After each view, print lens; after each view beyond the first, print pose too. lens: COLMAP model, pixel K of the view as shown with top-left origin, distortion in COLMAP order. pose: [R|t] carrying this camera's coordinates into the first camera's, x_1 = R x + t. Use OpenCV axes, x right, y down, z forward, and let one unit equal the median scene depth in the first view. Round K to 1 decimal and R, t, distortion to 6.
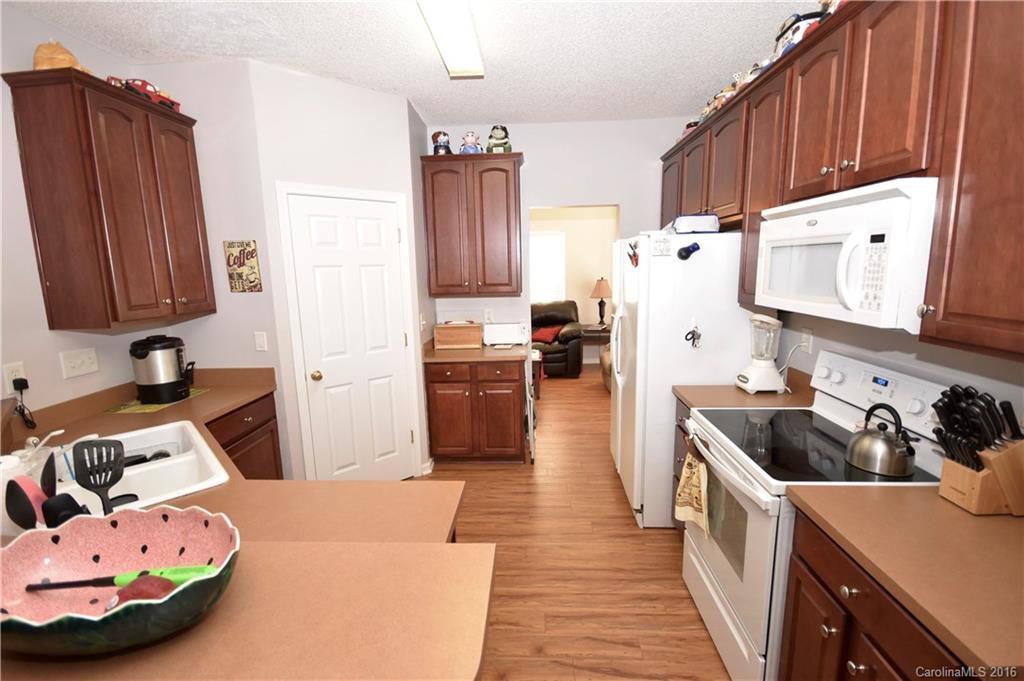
lens RADIAL K [[446.3, 0, 511.1], [0, 446.3, 339.6], [0, 0, 1]] dist [0.000327, -0.000860]
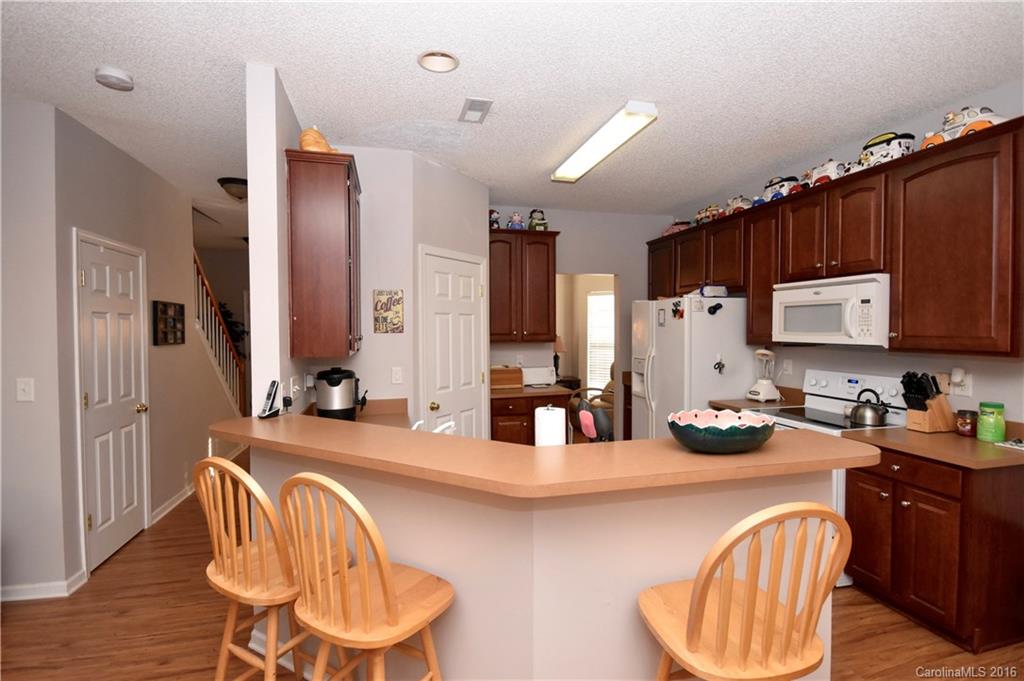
lens RADIAL K [[469.3, 0, 511.1], [0, 469.3, 338.7], [0, 0, 1]] dist [-0.002220, 0.000973]
pose [[0.957345, 0.009958, 0.288776, -0.649132], [0.031645, 0.989781, -0.139040, 0.090392], [-0.287210, 0.142247, 0.947247, -0.256226]]
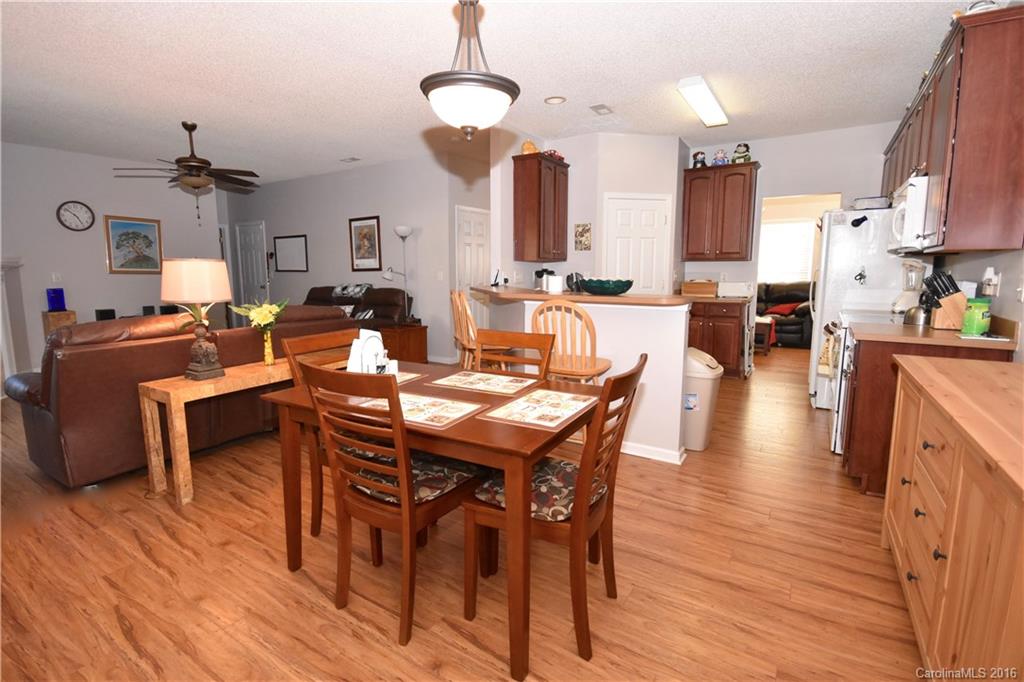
lens RADIAL K [[469.3, 0, 509.9], [0, 469.3, 331.7], [0, 0, 1]] dist [-0.002220, 0.000973]
pose [[0.864893, 0.085063, -0.494697, 0.169473], [-0.098192, 0.995167, -0.000554, 0.278582], [0.492259, 0.049055, 0.869065, -0.909758]]
